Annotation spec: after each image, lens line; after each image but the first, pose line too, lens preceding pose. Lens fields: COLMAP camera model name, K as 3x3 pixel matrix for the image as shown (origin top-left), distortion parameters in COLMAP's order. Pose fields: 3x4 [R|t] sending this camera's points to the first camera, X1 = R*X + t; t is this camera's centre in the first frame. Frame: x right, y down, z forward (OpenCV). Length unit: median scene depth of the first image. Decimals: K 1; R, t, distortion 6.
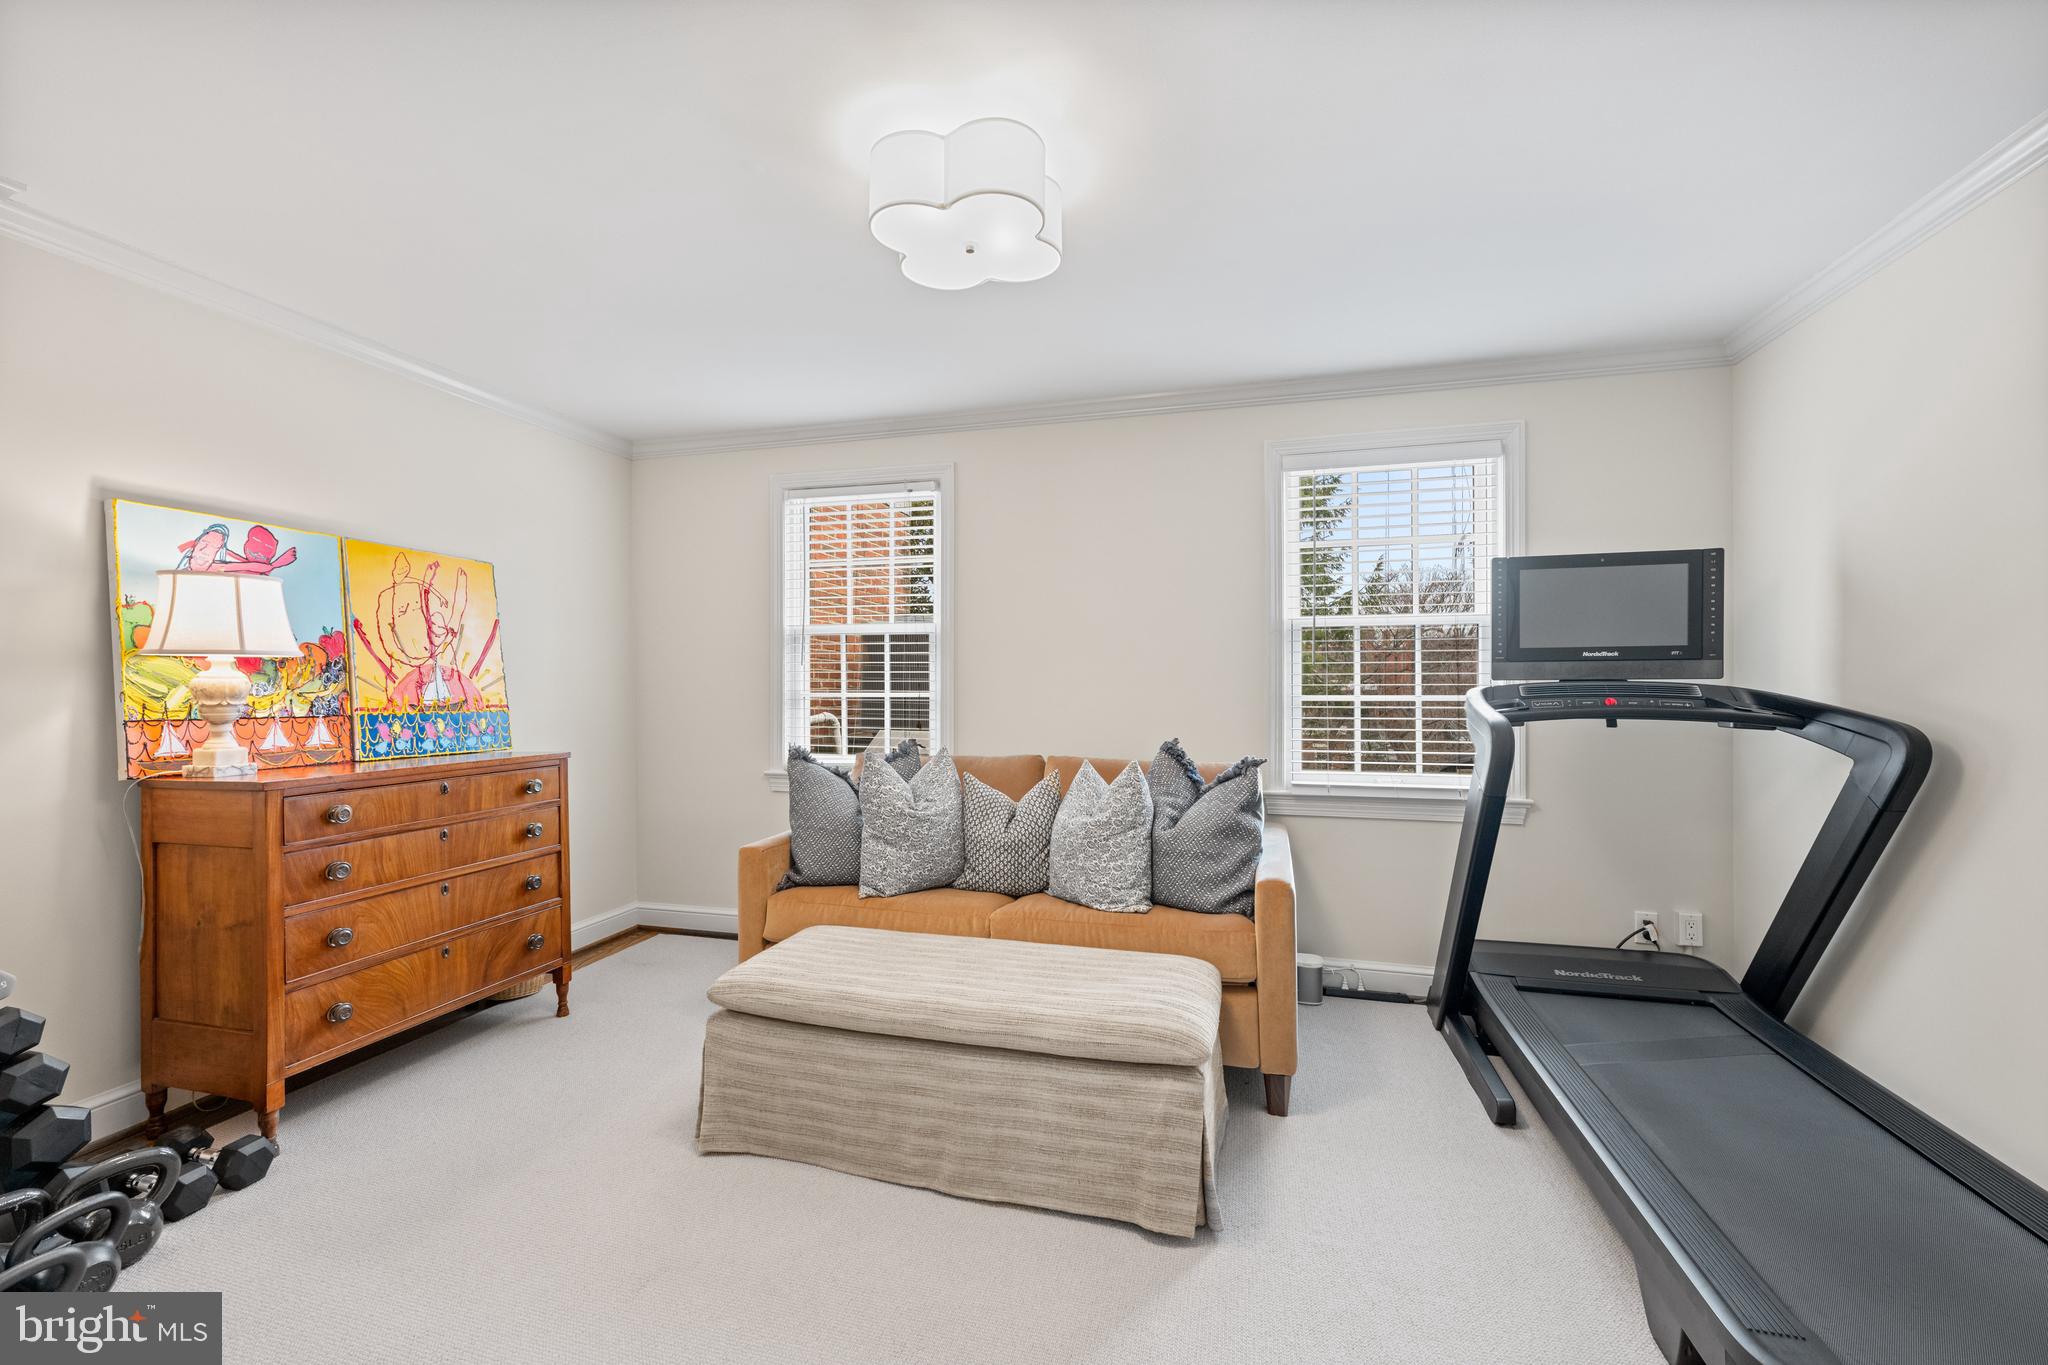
lens RADIAL K [[824.4, 0, 1014.9], [0, 824.4, 678.4], [0, 0, 1]] dist [-0.001116, -0.000057]
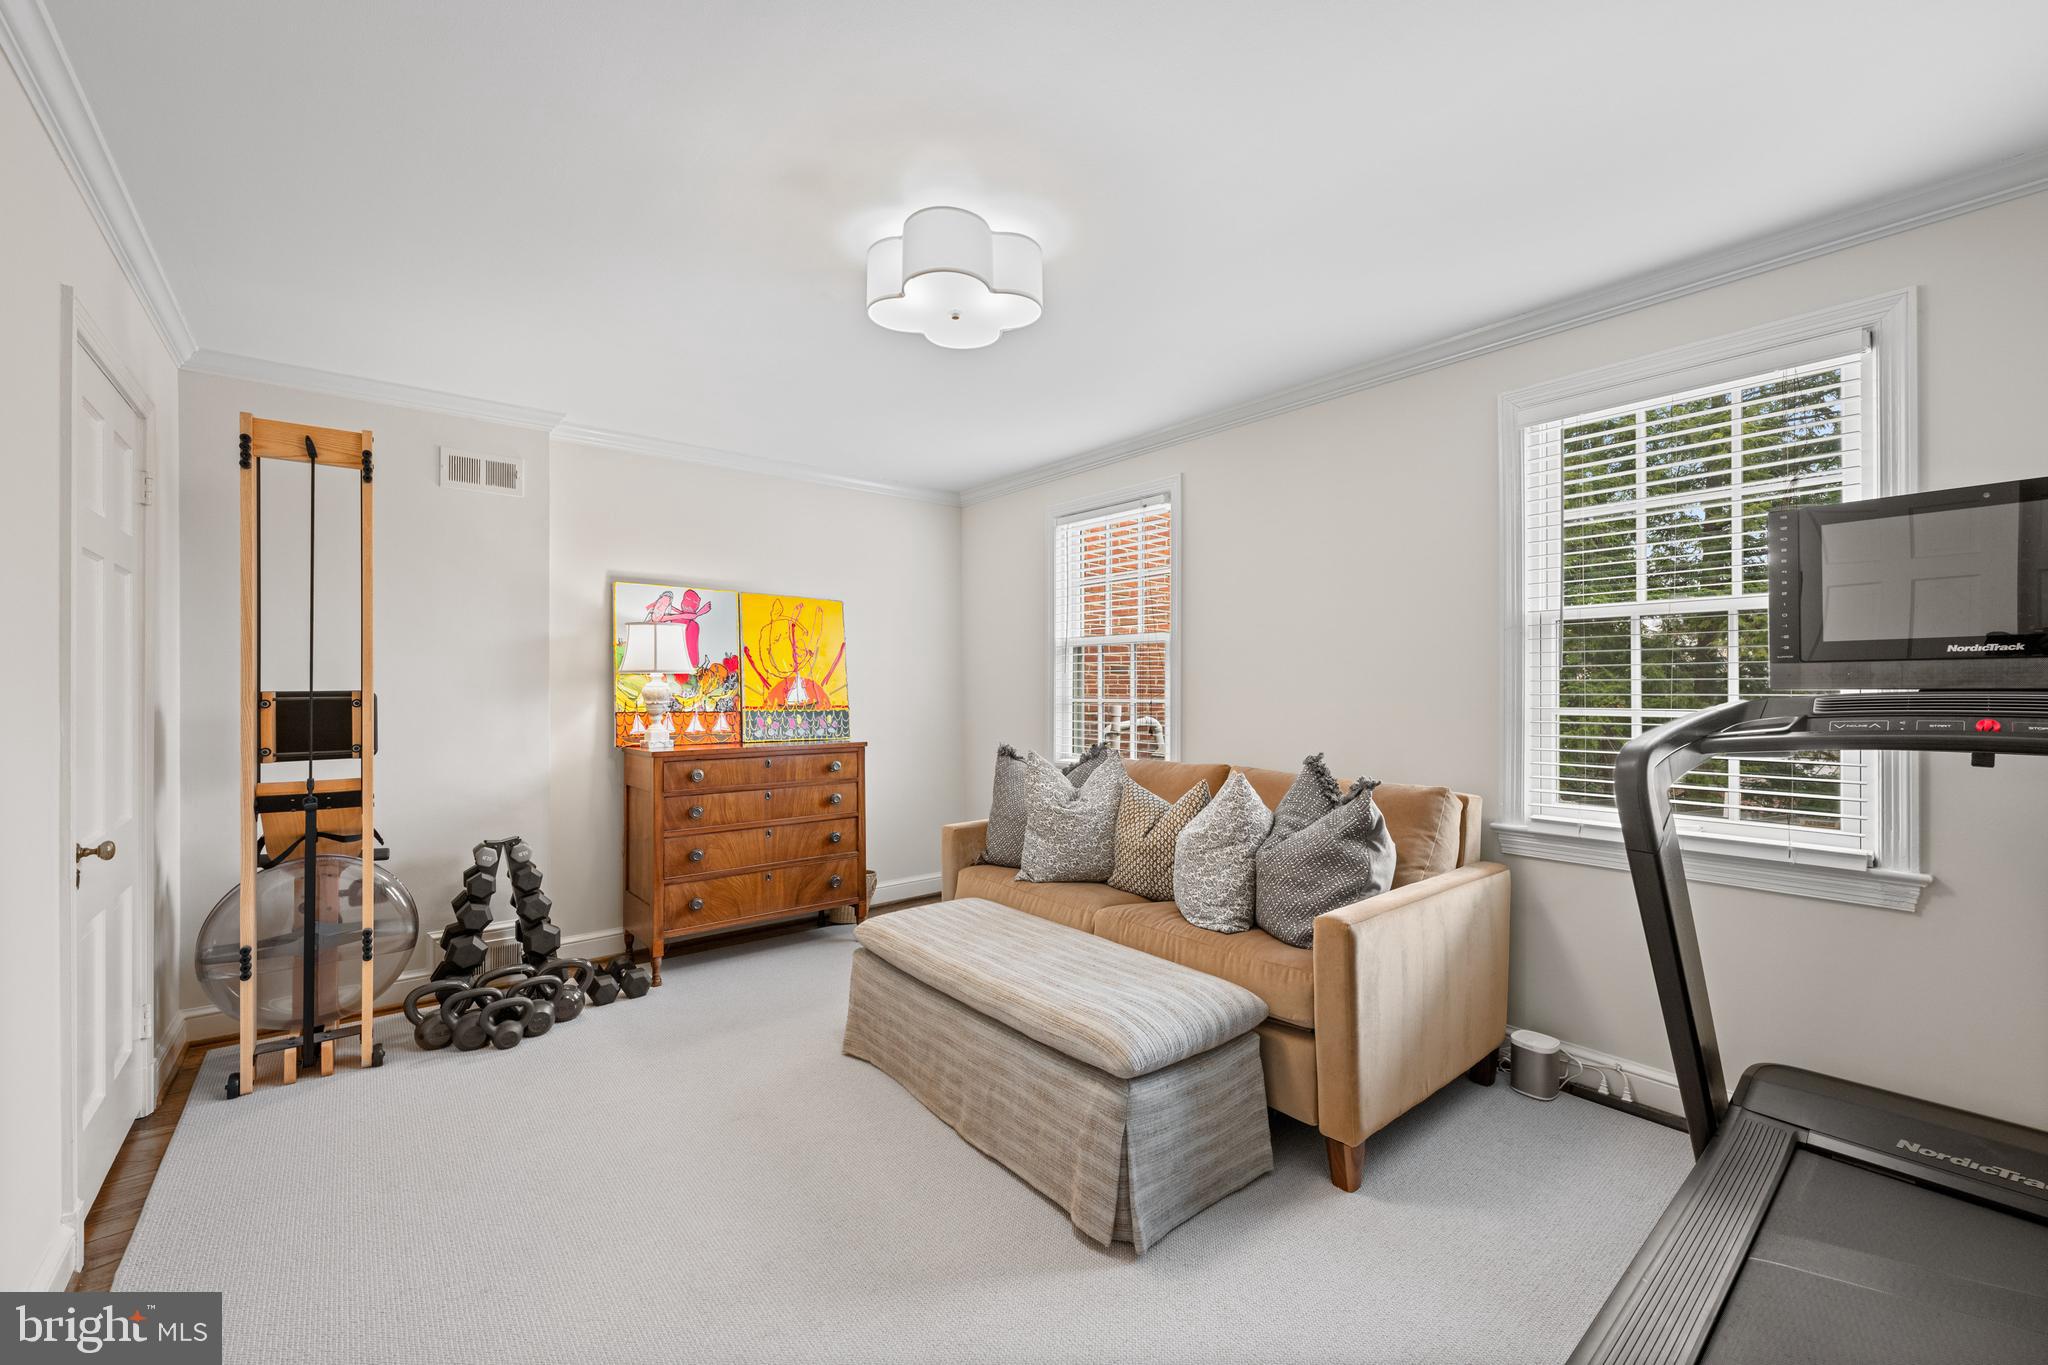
lens RADIAL K [[819.3, 0, 1024.0], [0, 819.3, 682.5], [0, 0, 1]] dist [0.000305, -0.000046]
pose [[0.818026, -0.002785, -0.575174, 0.490757], [0.002970, 0.999995, -0.000618, -0.005432], [0.575173, -0.001203, 0.818031, 0.087104]]
